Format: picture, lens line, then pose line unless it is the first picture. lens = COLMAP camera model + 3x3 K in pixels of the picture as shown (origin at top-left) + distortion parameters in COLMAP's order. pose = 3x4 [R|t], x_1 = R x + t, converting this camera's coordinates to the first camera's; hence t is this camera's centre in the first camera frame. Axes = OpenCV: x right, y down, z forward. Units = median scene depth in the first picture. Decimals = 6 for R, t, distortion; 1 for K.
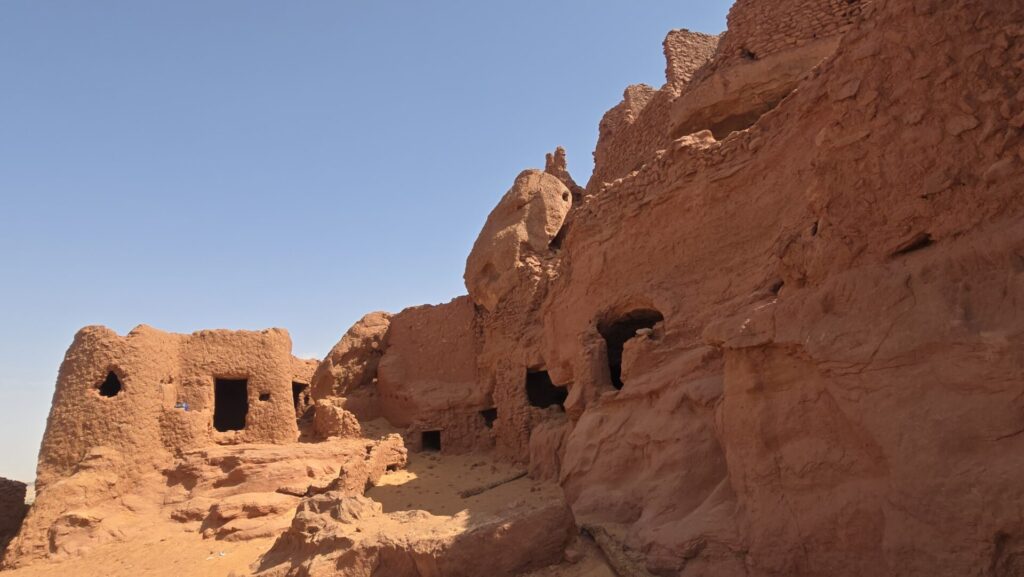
lens RADIAL K [[600.3, 0, 527.5], [0, 600.3, 293.5], [0, 0, 1]] dist [0.004801, -0.000368]
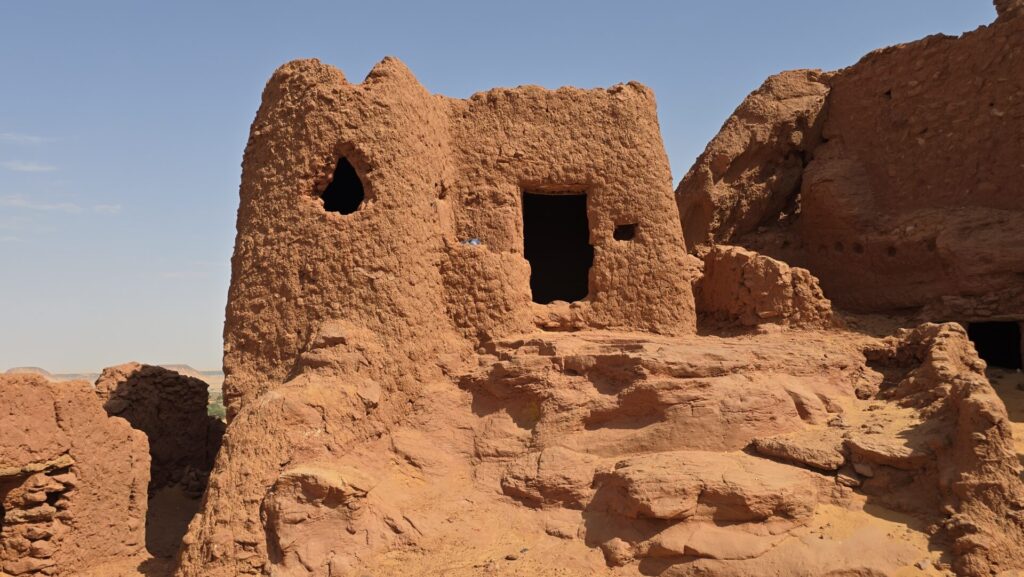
lens RADIAL K [[828.6, 0, 505.6], [0, 828.6, 284.0], [0, 0, 1]] dist [0.095995, -0.123316]
pose [[0.944486, 0.021066, -0.327876, -0.360949], [0.033057, 0.986785, 0.158626, 0.123976], [0.326885, -0.160659, 0.931308, 0.433953]]
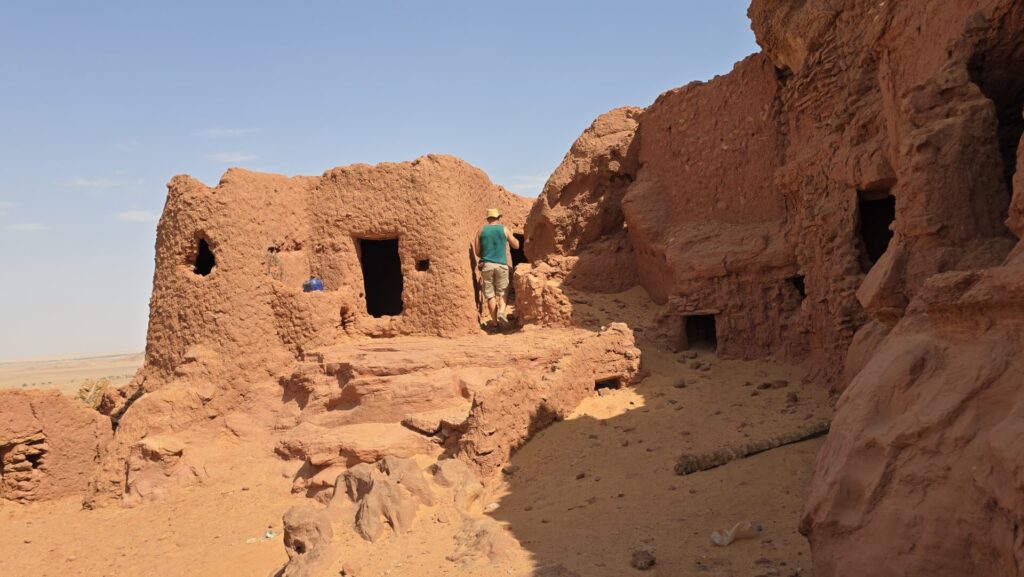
lens RADIAL K [[828.6, 0, 501.8], [0, 828.6, 282.8], [0, 0, 1]] dist [0.095995, -0.123316]
pose [[0.851637, -0.013493, -0.523958, 0.107905], [0.132901, 0.972557, 0.190971, 0.038342], [0.507002, -0.232273, 0.830059, 0.350229]]
